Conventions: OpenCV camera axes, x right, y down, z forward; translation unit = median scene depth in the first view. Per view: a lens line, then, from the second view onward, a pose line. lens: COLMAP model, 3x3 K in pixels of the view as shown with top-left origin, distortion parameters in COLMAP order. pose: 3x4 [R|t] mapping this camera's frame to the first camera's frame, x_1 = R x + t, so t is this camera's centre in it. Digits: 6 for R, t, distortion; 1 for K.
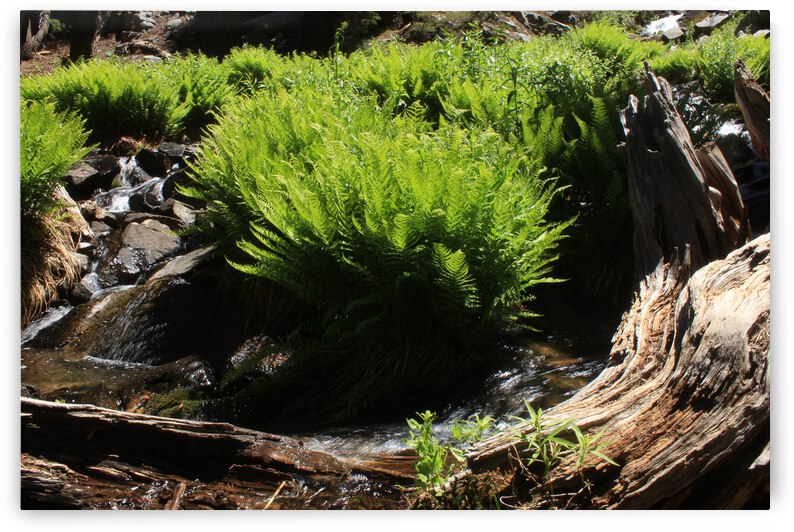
lens RADIAL K [[650.9, 0, 397.0], [0, 650.9, 266.0], [0, 0, 1]] dist [-0.194362, 0.278600]
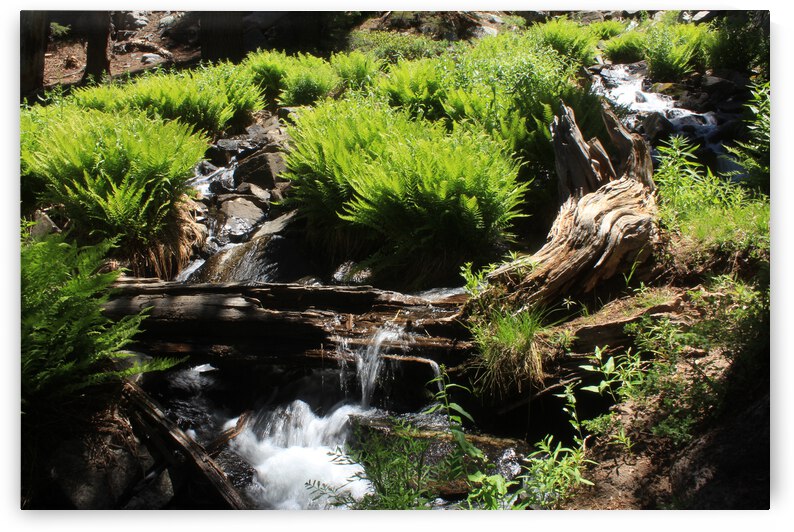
lens RADIAL K [[650.9, 0, 397.0], [0, 650.9, 266.0], [0, 0, 1]] dist [-0.194362, 0.278600]
pose [[0.998068, -0.057267, 0.024120, -0.120141], [0.056330, 0.997694, 0.037853, 0.058761], [-0.026232, -0.036421, 0.998992, -0.599828]]
